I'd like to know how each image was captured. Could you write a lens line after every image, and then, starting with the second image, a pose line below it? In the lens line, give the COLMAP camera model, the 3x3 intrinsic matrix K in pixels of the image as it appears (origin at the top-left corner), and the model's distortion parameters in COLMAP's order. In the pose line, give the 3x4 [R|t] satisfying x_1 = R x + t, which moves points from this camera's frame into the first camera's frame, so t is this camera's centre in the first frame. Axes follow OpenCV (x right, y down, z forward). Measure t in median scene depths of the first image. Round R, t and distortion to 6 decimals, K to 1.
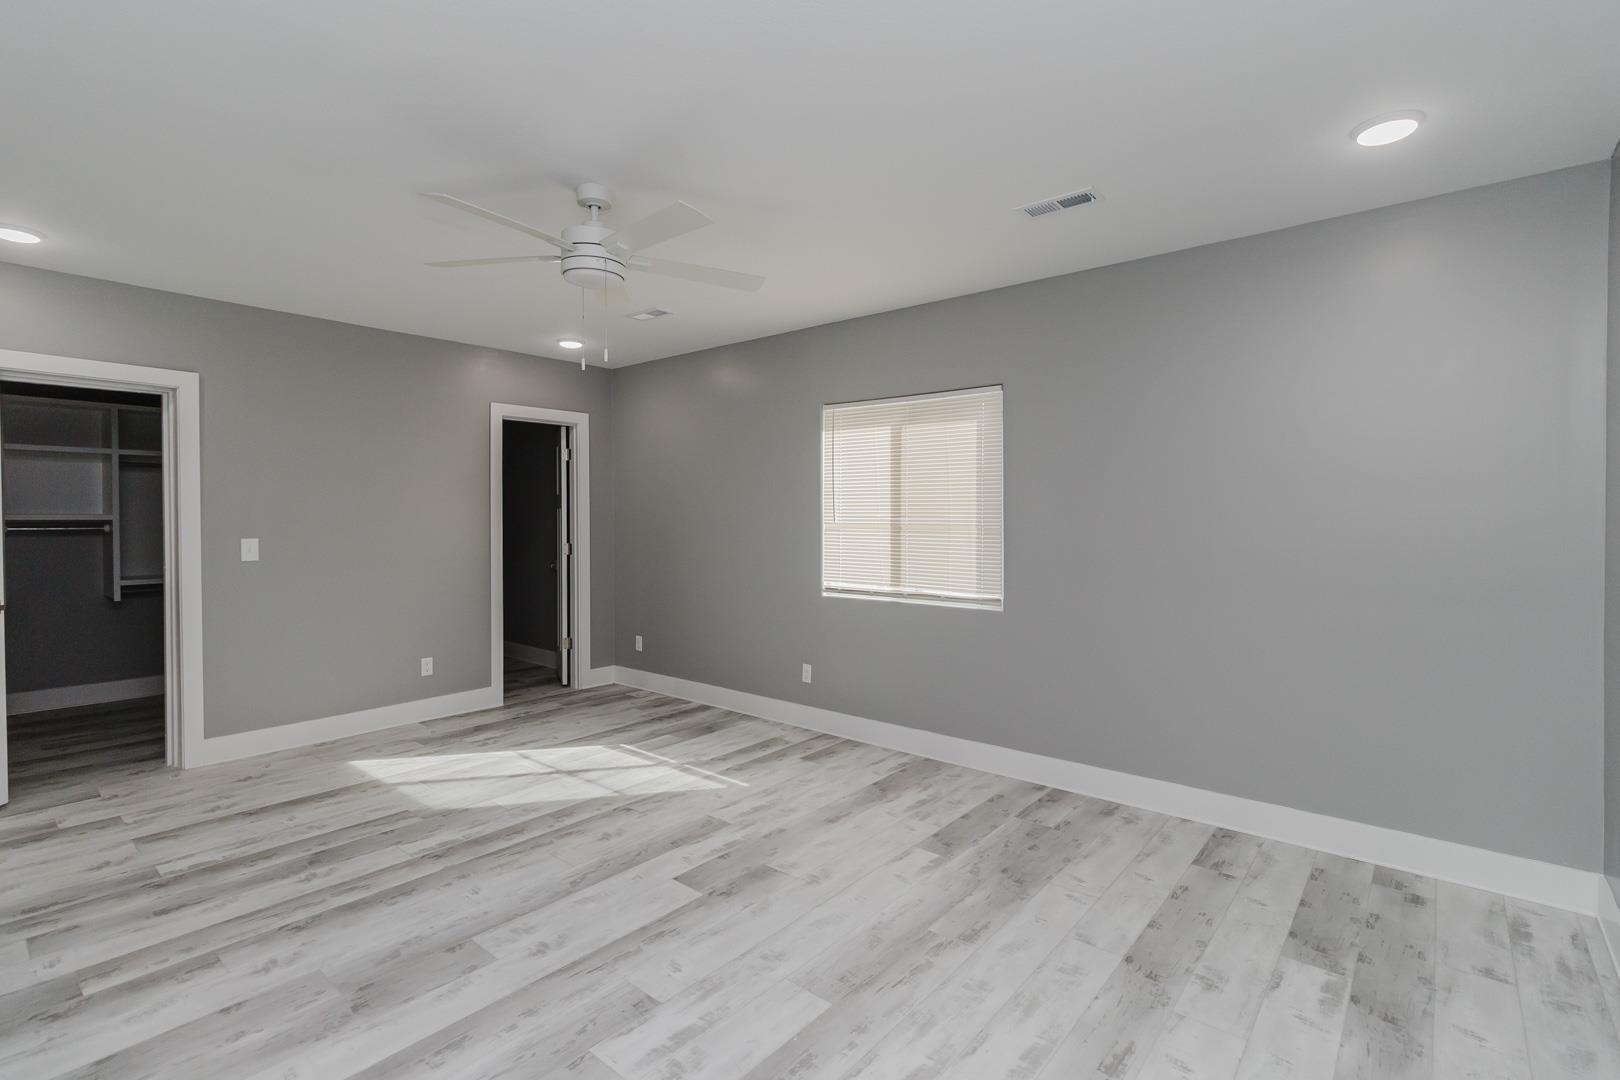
lens RADIAL K [[748.0, 0, 816.1], [0, 748.0, 517.4], [0, 0, 1]] dist [-0.000155, 0.000312]
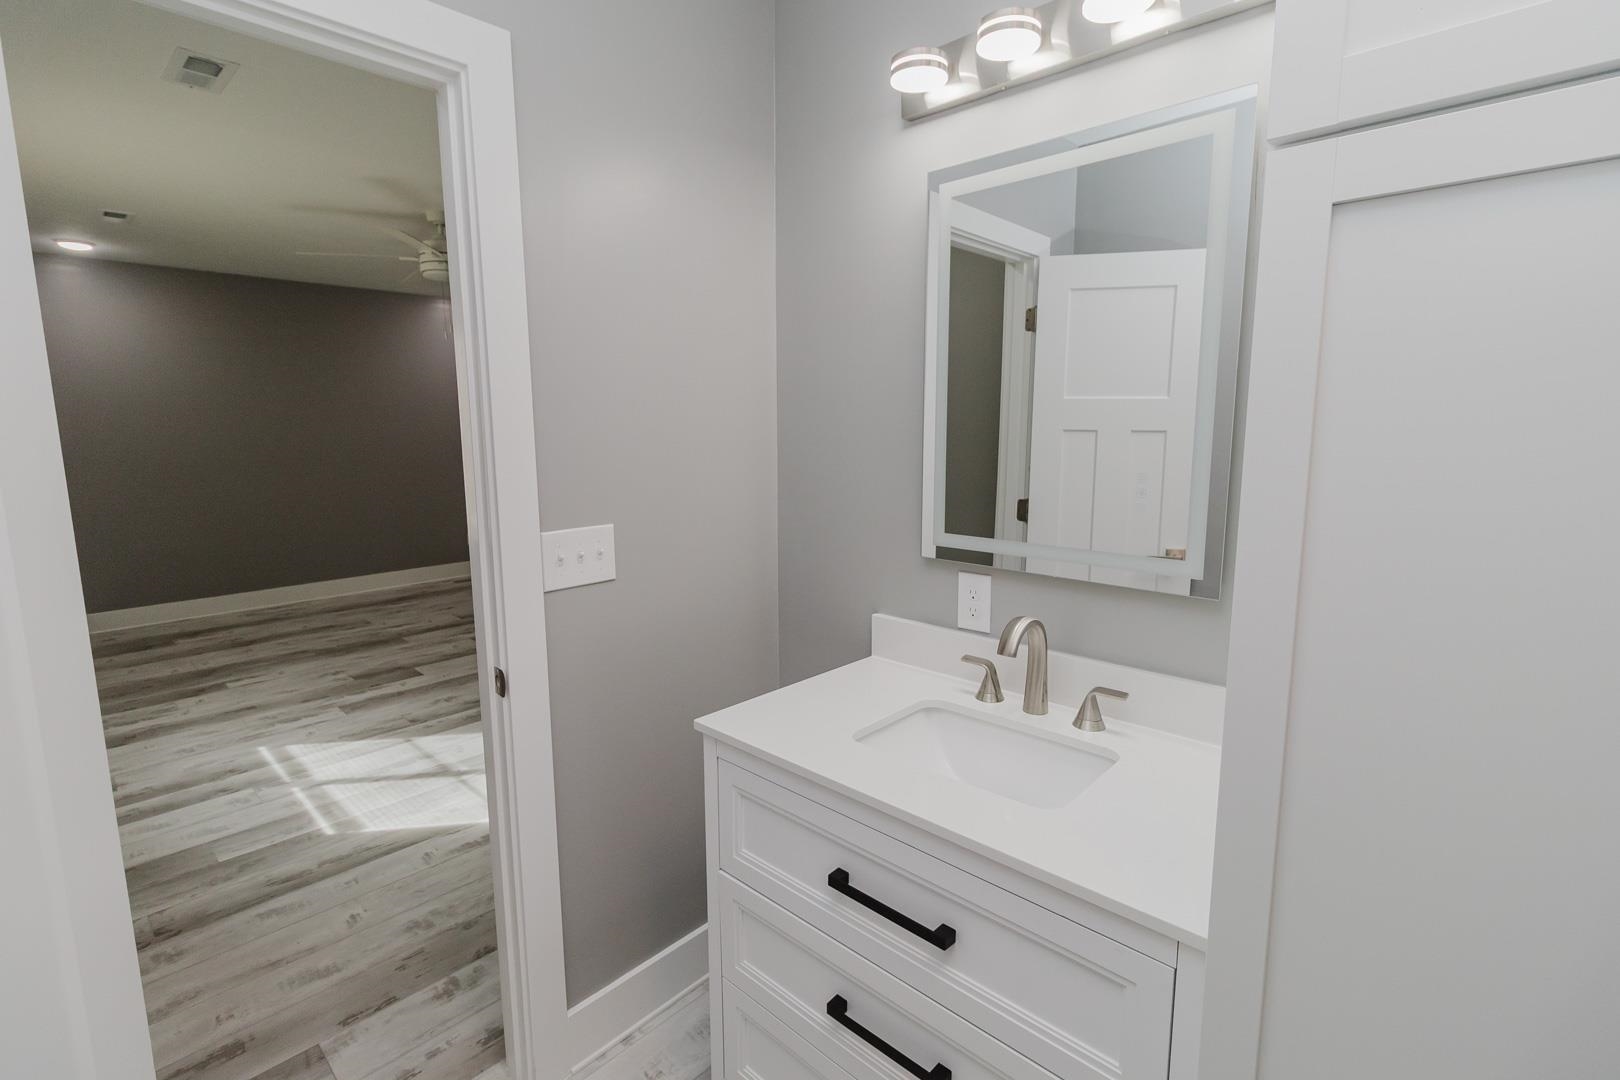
lens RADIAL K [[739.1, 0, 817.7], [0, 739.1, 529.0], [0, 0, 1]] dist [-0.003189, 0.000196]
pose [[-0.998937, -0.004508, 0.045886, -0.854392], [0.002224, 0.989342, 0.145596, -0.029160], [-0.046053, 0.145544, -0.988279, 1.930889]]
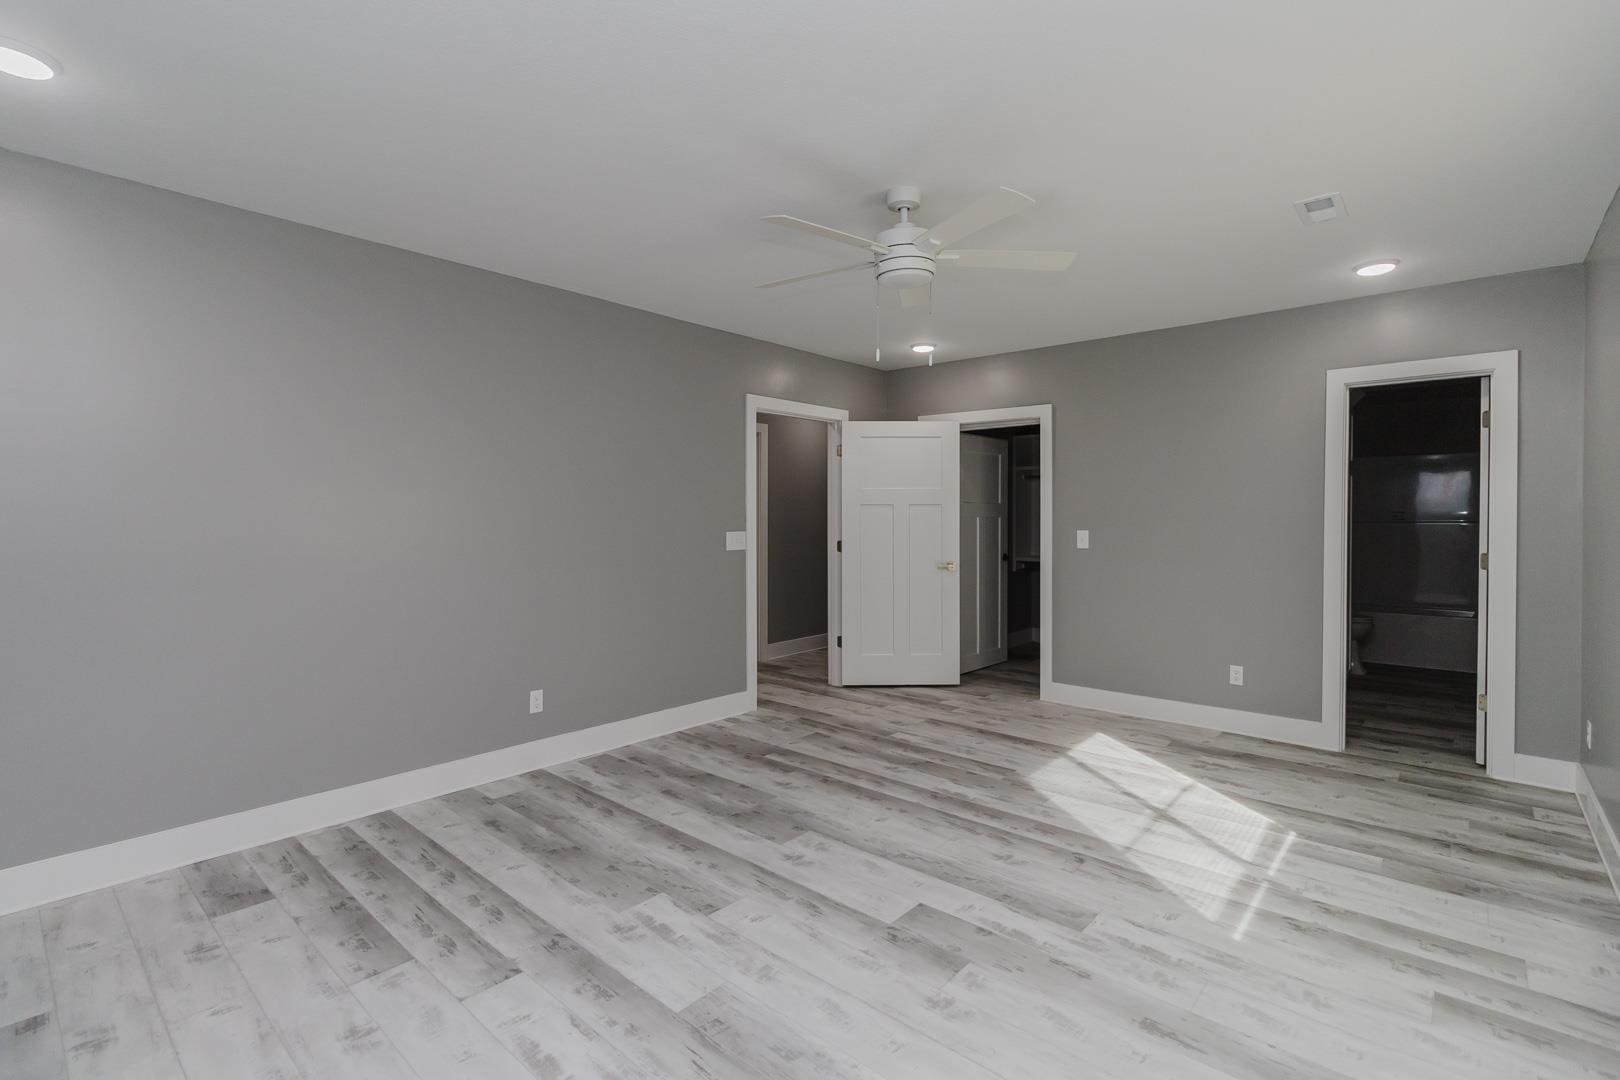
lens RADIAL K [[745.0, 0, 816.9], [0, 745.0, 523.2], [0, 0, 1]] dist [0.000744, 0.001081]
pose [[-0.024211, 0.011044, -0.999646, 0.574231], [-0.003027, 0.999934, 0.011121, 0.004670], [0.999702, 0.003295, -0.024176, 0.709791]]
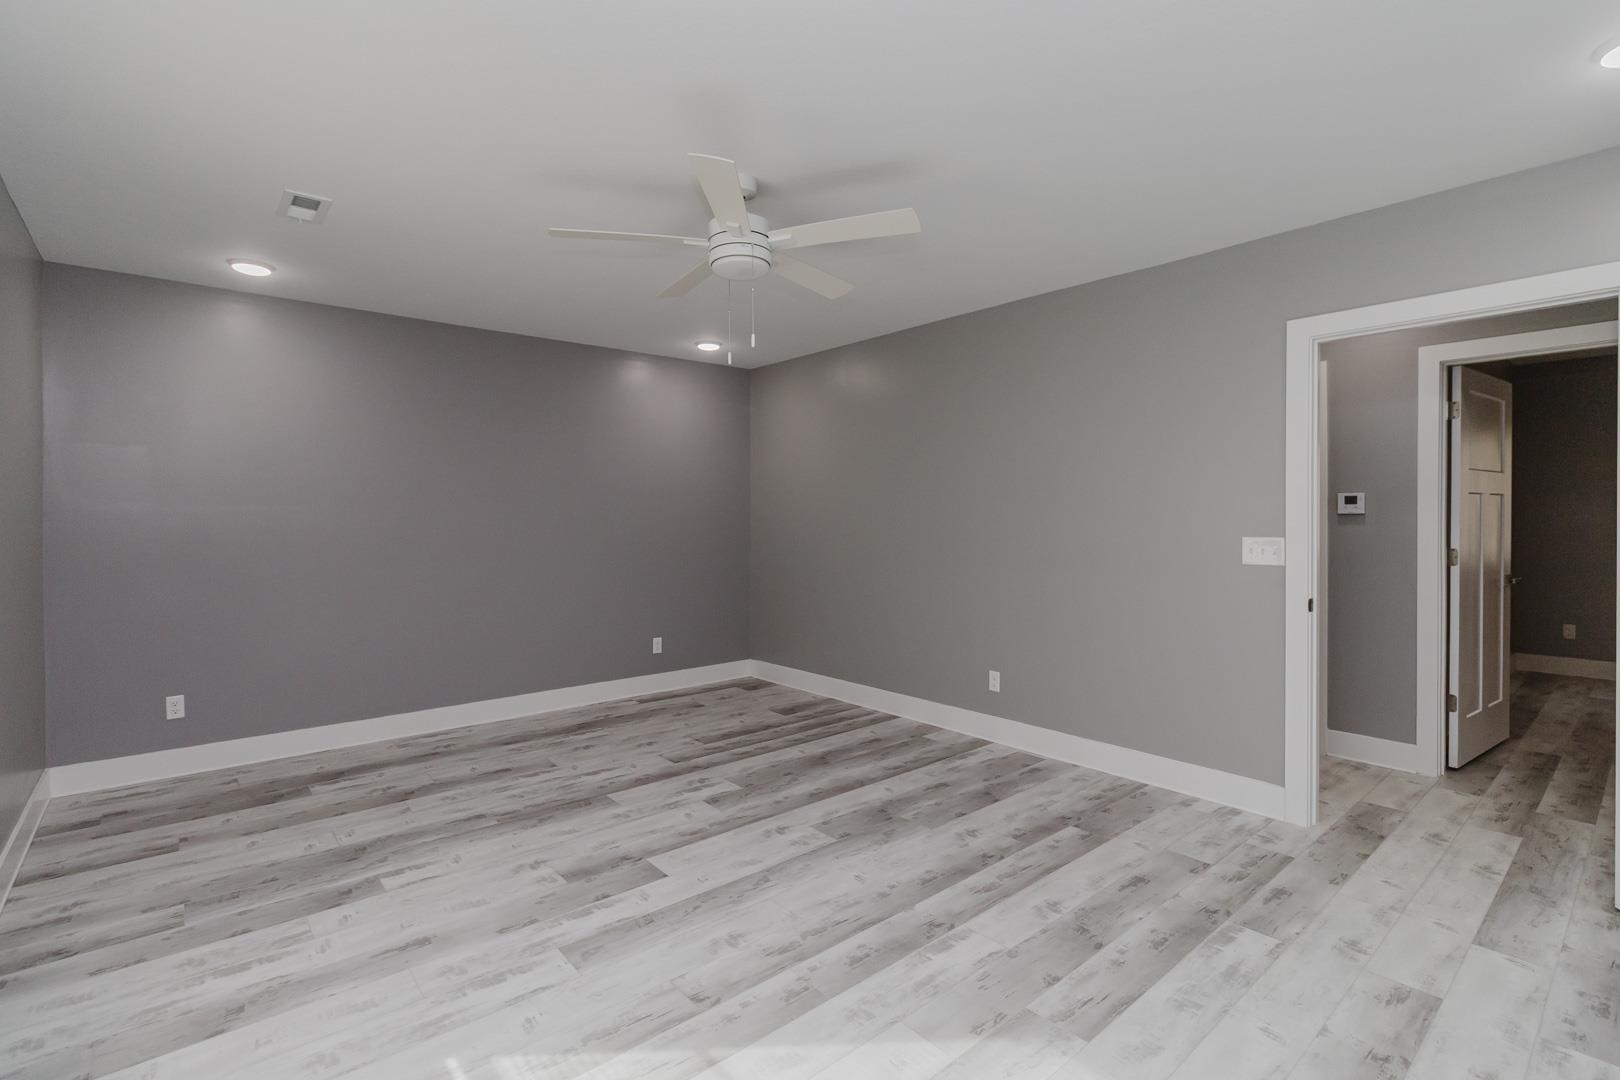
lens RADIAL K [[748.0, 0, 816.1], [0, 748.0, 517.4], [0, 0, 1]] dist [-0.000155, 0.000312]
pose [[-0.985763, 0.004387, 0.168085, -0.437226], [0.004738, 0.999987, 0.001690, 0.008750], [-0.168075, 0.002463, -0.985771, 1.537102]]
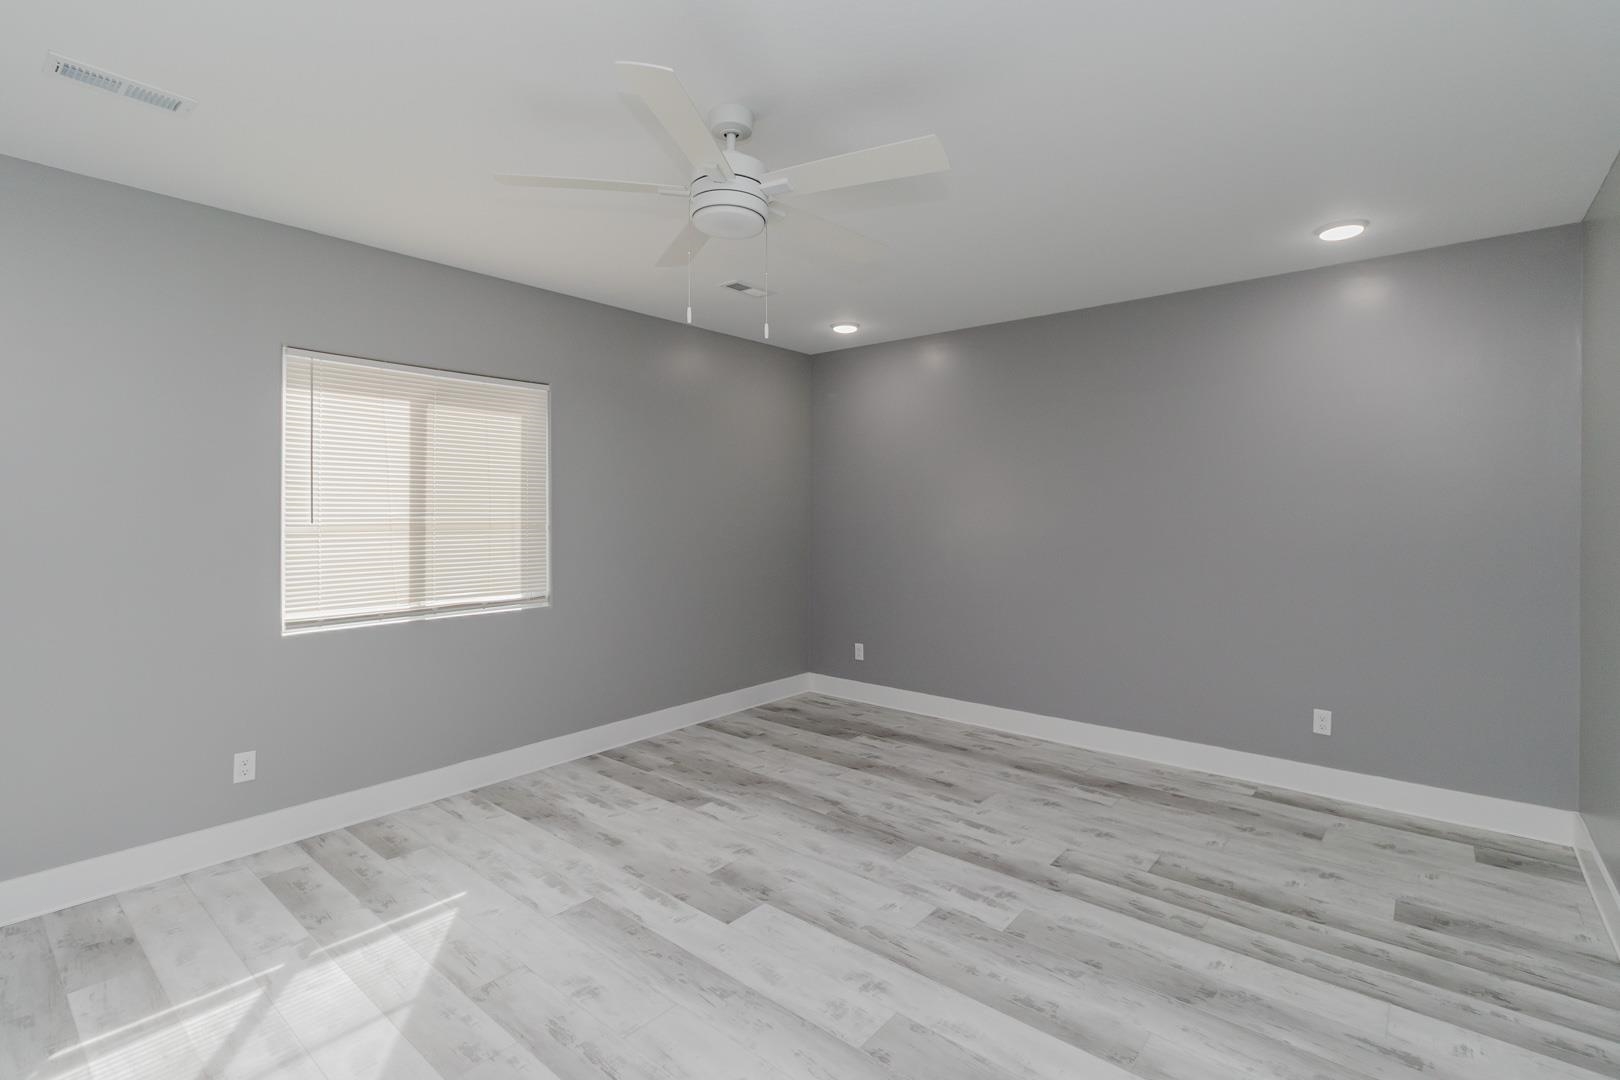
lens RADIAL K [[748.5, 0, 804.1], [0, 748.5, 501.1], [0, 0, 1]] dist [0.001378, -0.000563]
pose [[0.007604, 0.009652, 0.999925, -0.863532], [0.001219, 0.999953, -0.009662, -0.009291], [-0.999970, 0.001292, 0.007592, 0.716558]]
